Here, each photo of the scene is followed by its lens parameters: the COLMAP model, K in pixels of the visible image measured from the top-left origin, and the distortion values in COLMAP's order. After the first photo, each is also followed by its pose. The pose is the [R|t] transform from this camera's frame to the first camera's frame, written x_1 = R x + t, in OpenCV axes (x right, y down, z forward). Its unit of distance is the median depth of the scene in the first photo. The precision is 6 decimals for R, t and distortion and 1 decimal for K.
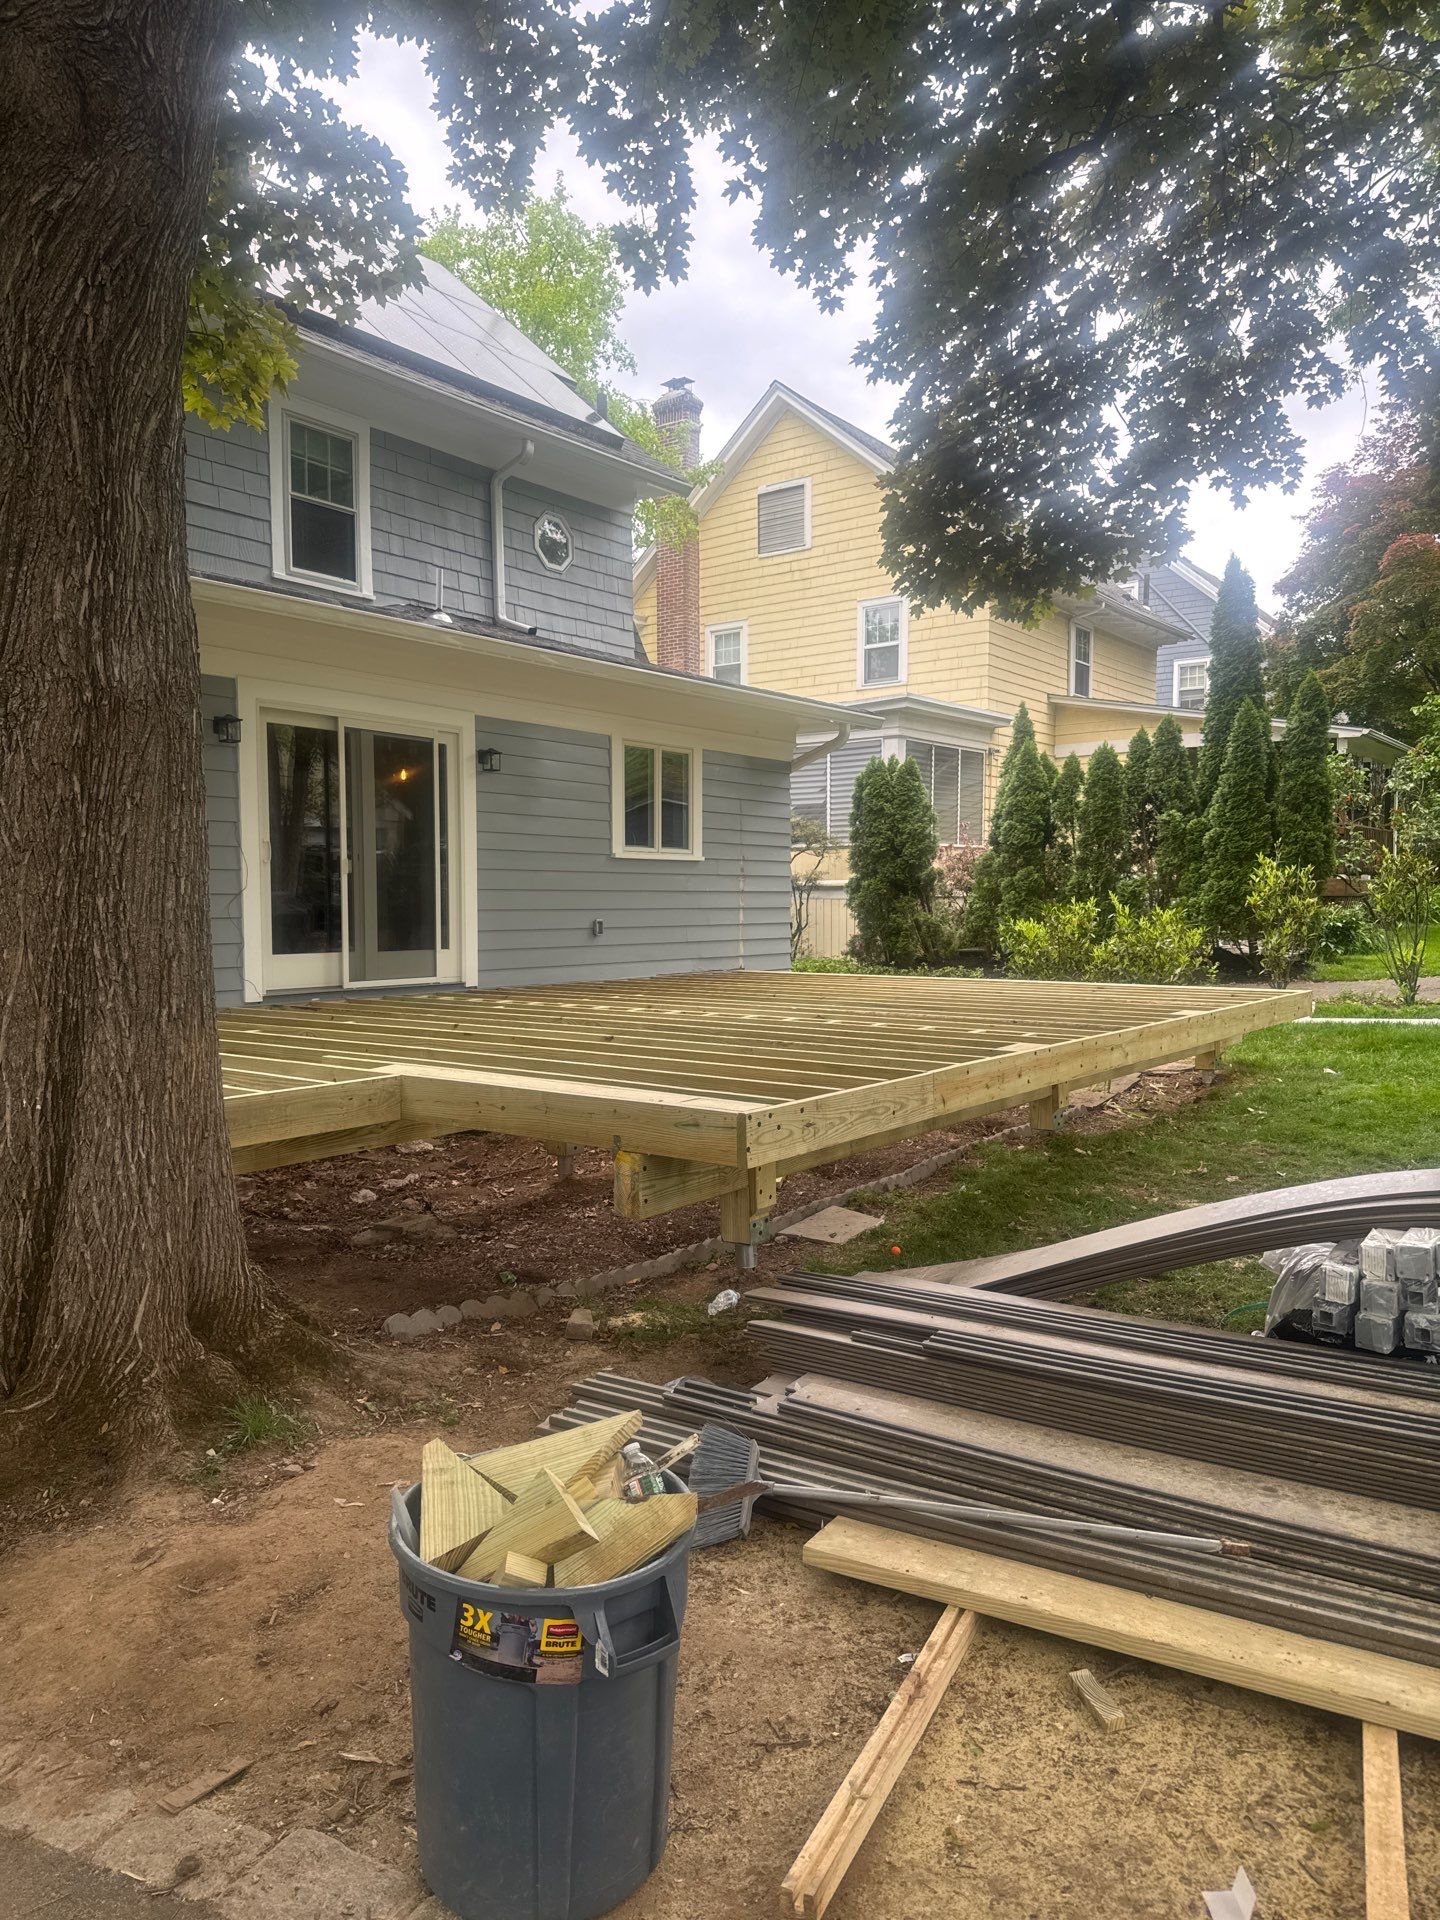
lens RADIAL K [[1352.4, 0, 729.5], [0, 1352.4, 970.4], [0, 0, 1]] dist [0.043219, -0.058908]
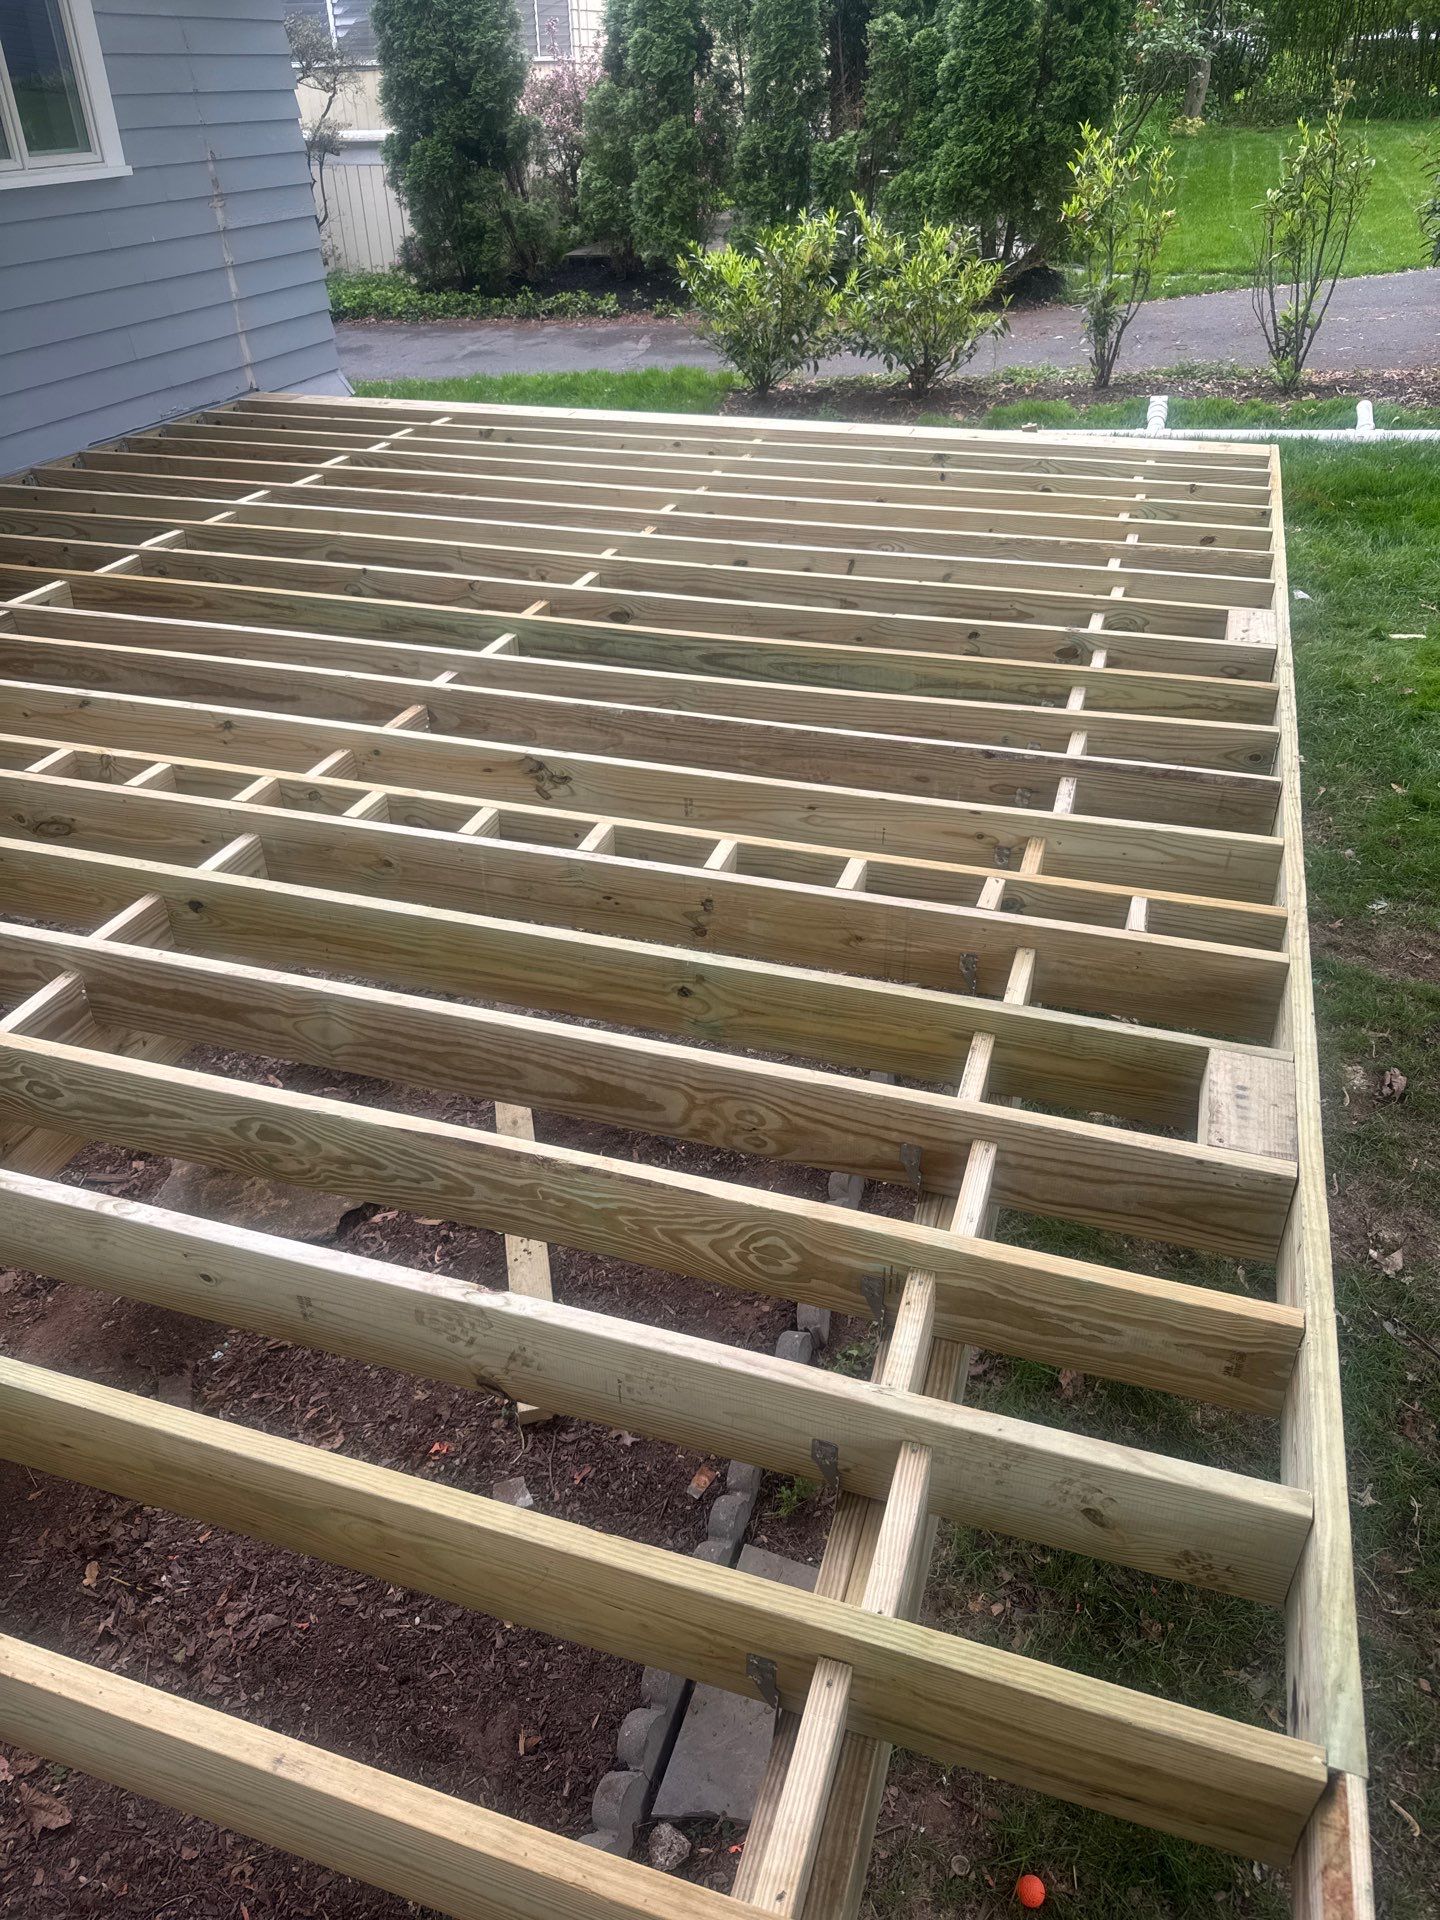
lens RADIAL K [[1352.4, 0, 735.2], [0, 1352.4, 963.6], [0, 0, 1]] dist [0.043219, -0.058908]
pose [[0.945228, -0.184599, 0.269196, 0.001365], [0.025037, 0.863291, 0.504085, -0.053382], [-0.325448, -0.469735, 0.820629, 0.270804]]
